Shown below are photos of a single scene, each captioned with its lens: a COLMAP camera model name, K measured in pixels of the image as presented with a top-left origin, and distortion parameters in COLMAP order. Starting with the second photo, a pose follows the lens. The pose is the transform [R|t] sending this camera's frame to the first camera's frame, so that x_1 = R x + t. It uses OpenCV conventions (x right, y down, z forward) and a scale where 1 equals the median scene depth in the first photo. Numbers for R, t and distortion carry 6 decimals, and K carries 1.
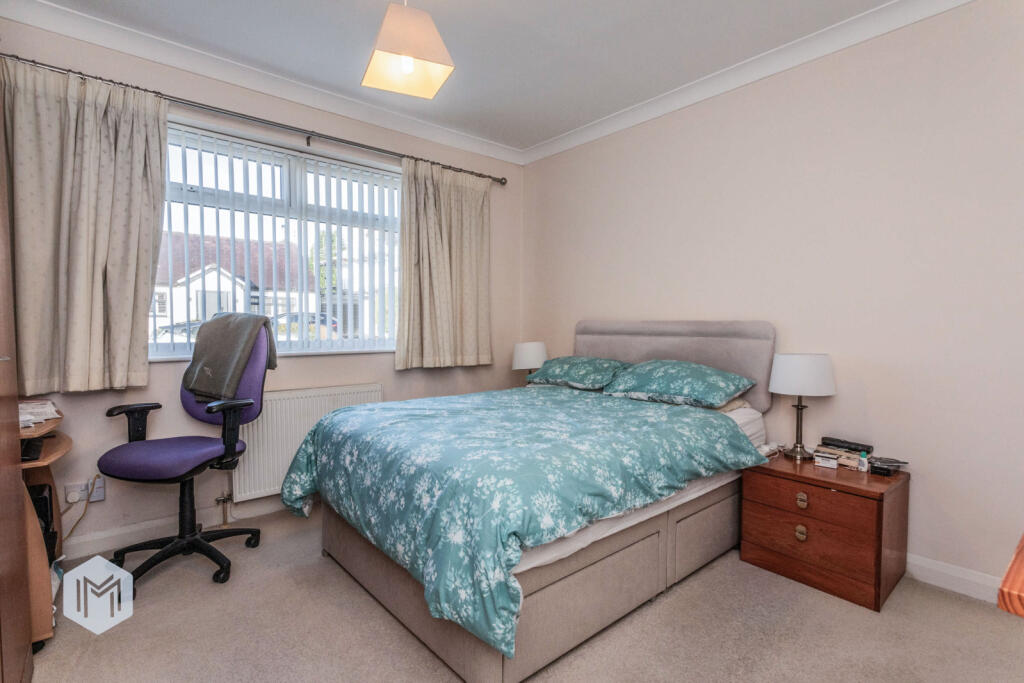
lens RADIAL K [[488.6, 0, 514.3], [0, 488.6, 342.7], [0, 0, 1]] dist [-0.001251, 0.001968]
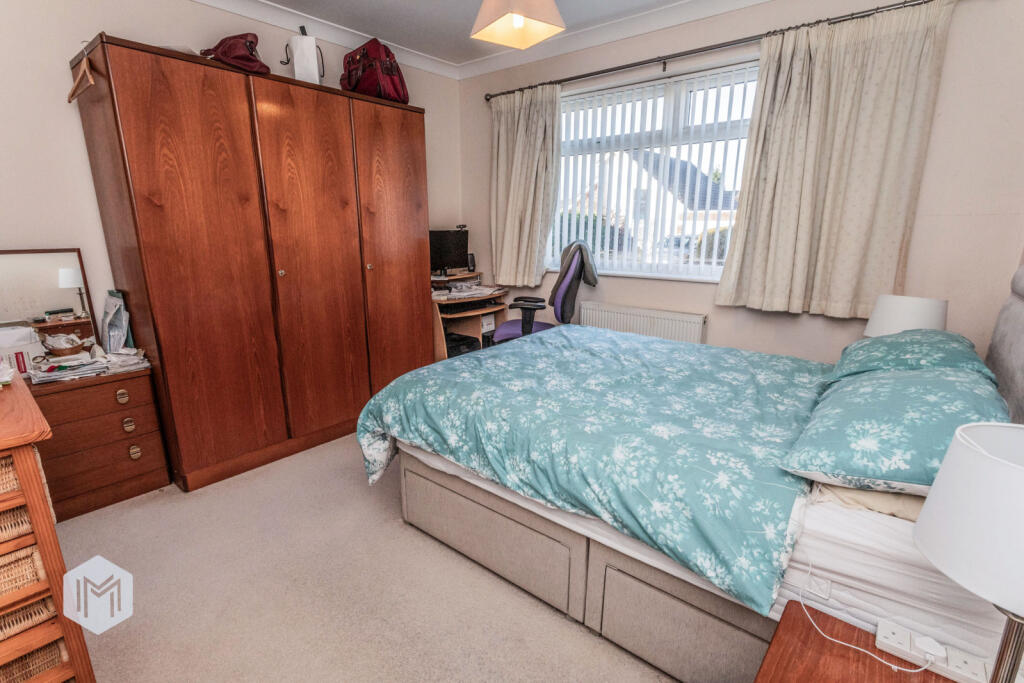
lens RADIAL K [[488.6, 0, 513.6], [0, 488.6, 346.1], [0, 0, 1]] dist [-0.001251, 0.001968]
pose [[0.169092, 0.235578, -0.957033, 0.668049], [-0.032915, 0.971823, 0.233403, -0.078065], [0.985051, -0.007966, 0.172081, 0.538433]]
